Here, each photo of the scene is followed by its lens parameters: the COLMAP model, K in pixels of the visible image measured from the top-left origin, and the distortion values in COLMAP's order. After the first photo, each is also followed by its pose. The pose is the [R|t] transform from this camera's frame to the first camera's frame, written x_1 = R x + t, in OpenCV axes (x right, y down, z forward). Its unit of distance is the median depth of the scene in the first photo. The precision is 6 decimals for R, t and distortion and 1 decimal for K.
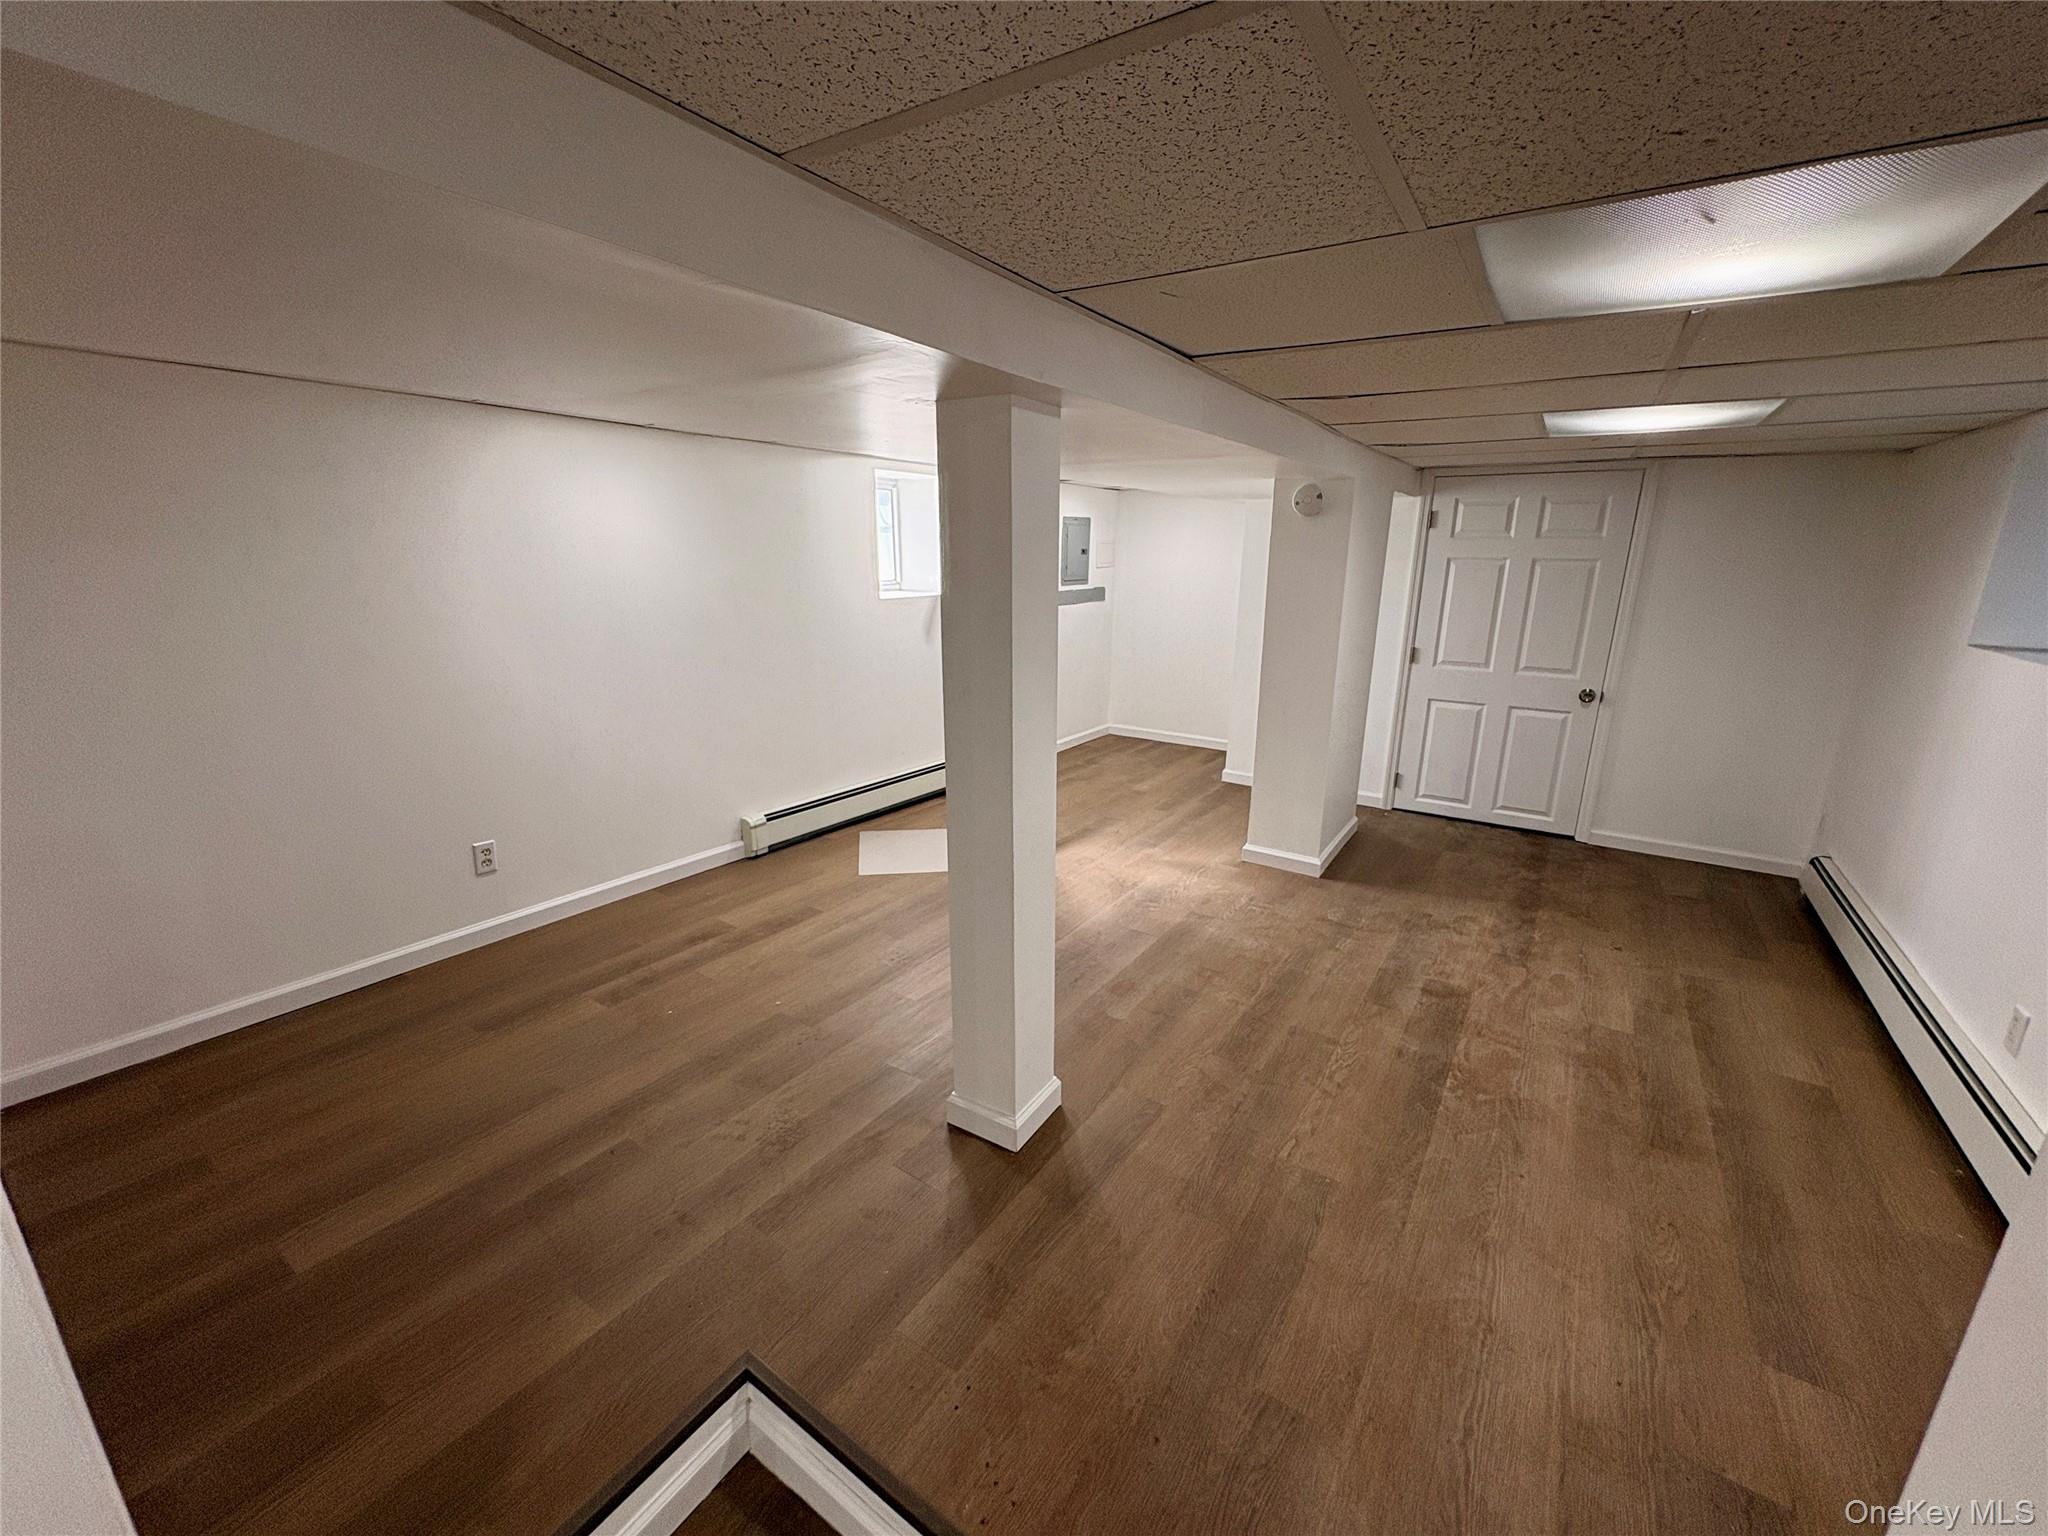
lens RADIAL K [[817.4, 0, 1021.2], [0, 817.4, 767.6], [0, 0, 1]] dist [0.001358, -0.000689]
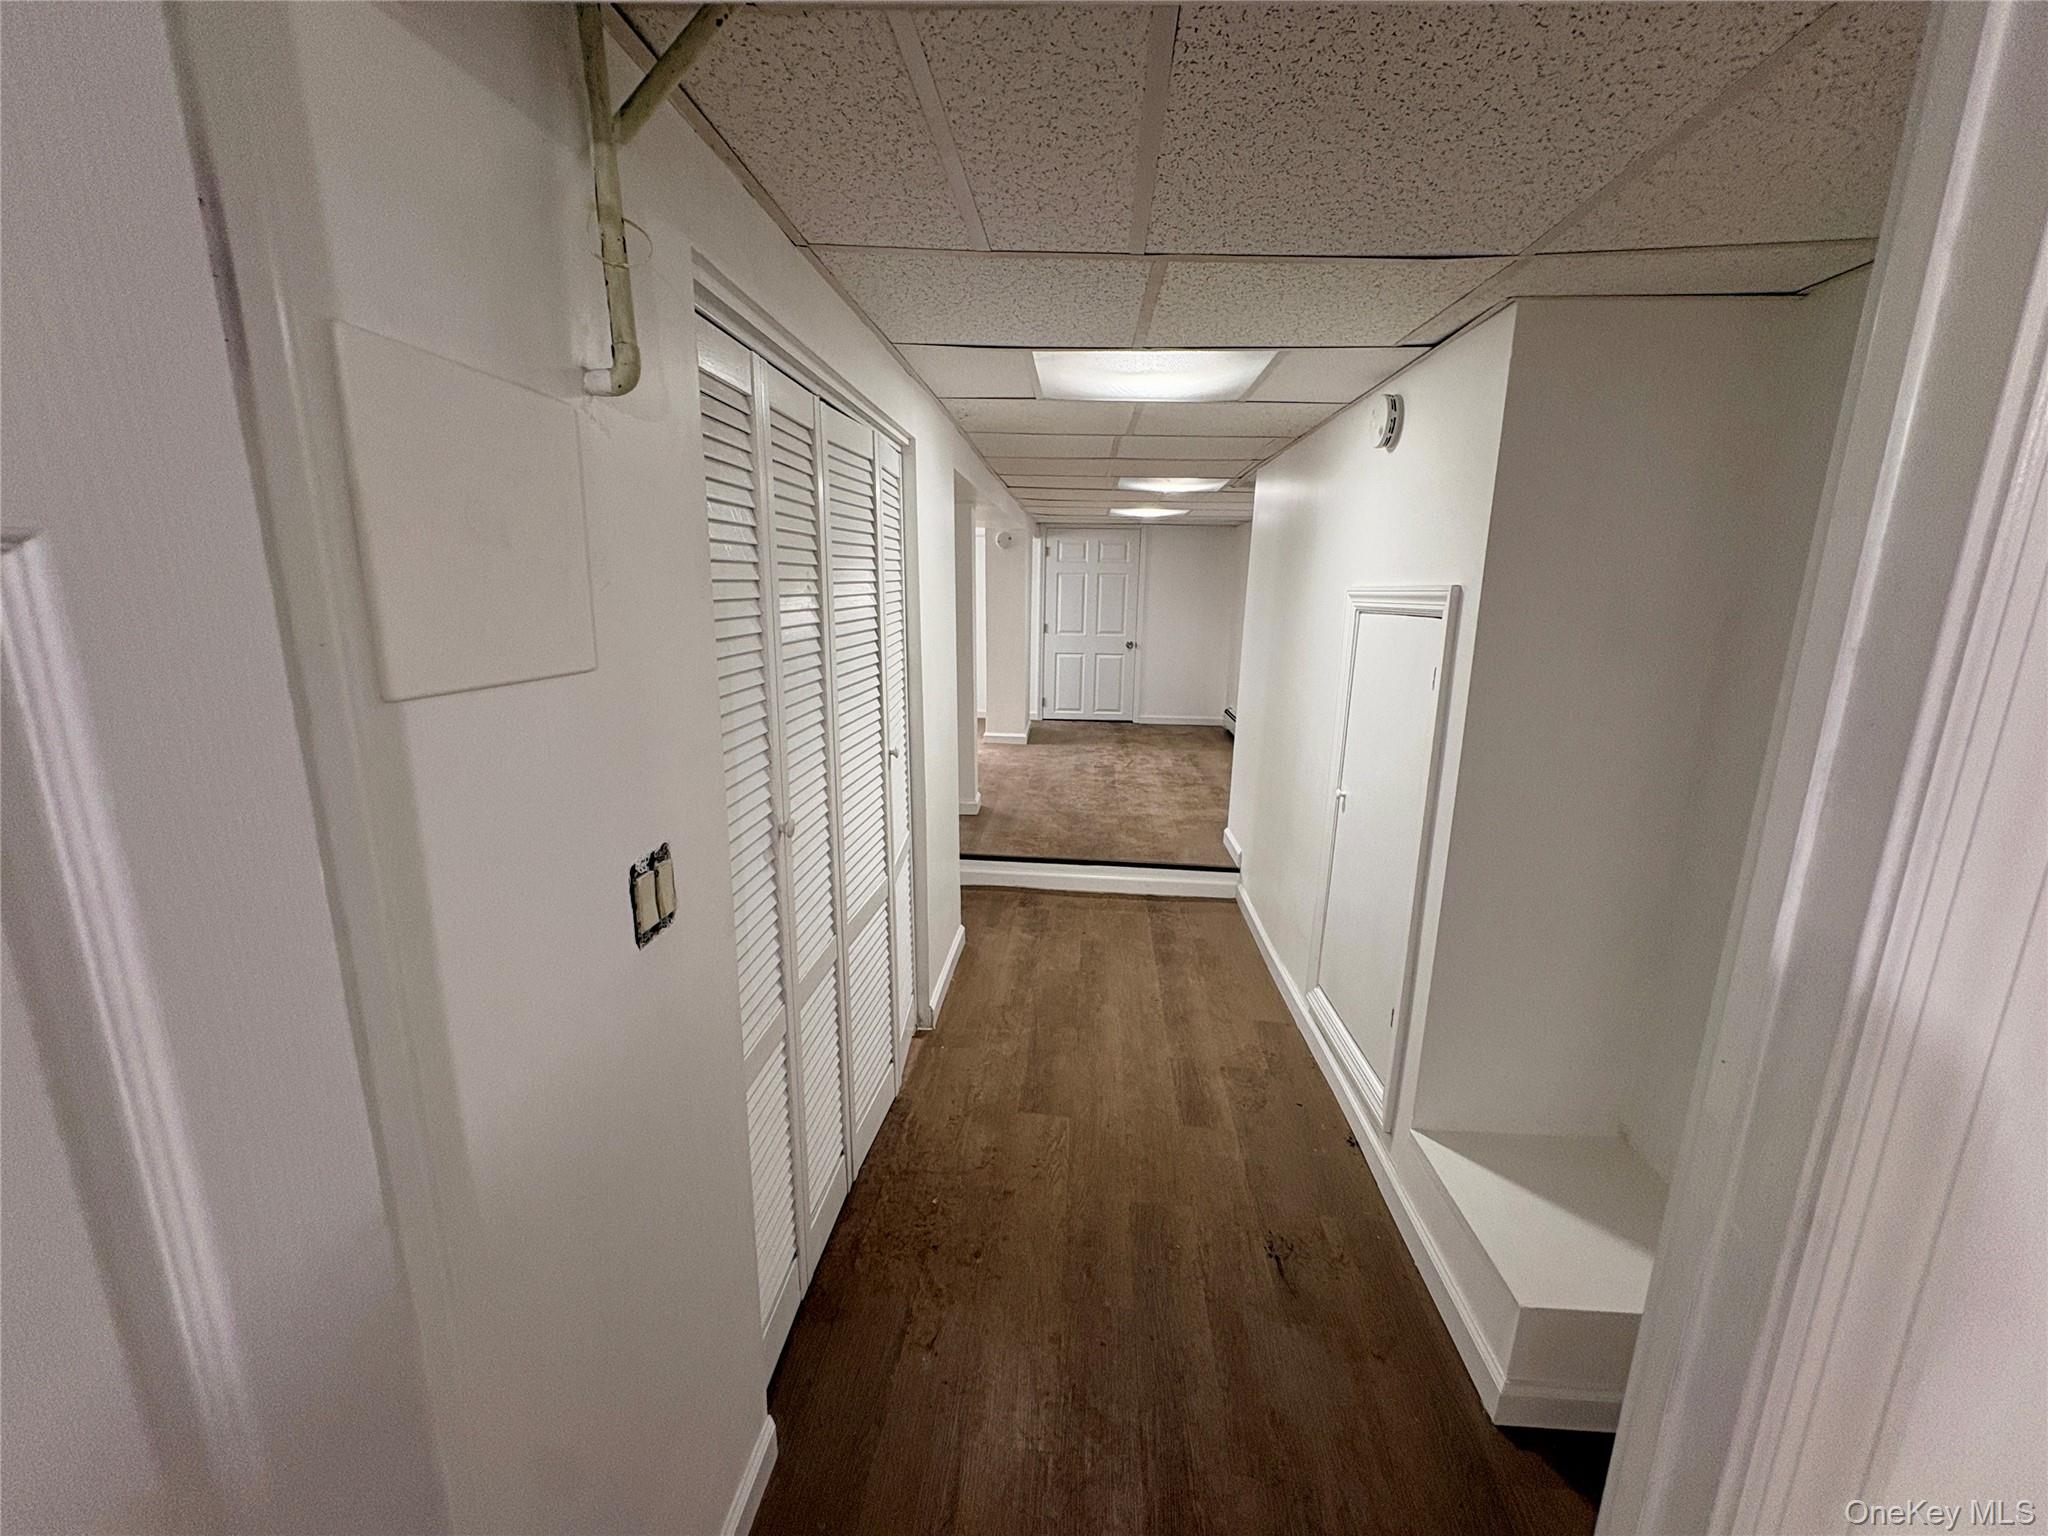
lens RADIAL K [[817.4, 0, 1021.2], [0, 817.4, 767.6], [0, 0, 1]] dist [0.001358, -0.000689]
pose [[0.870213, -0.107271, 0.480856, -0.478891], [0.121742, 0.992561, 0.001104, 0.164652], [-0.477397, 0.057580, 0.876799, -0.537628]]
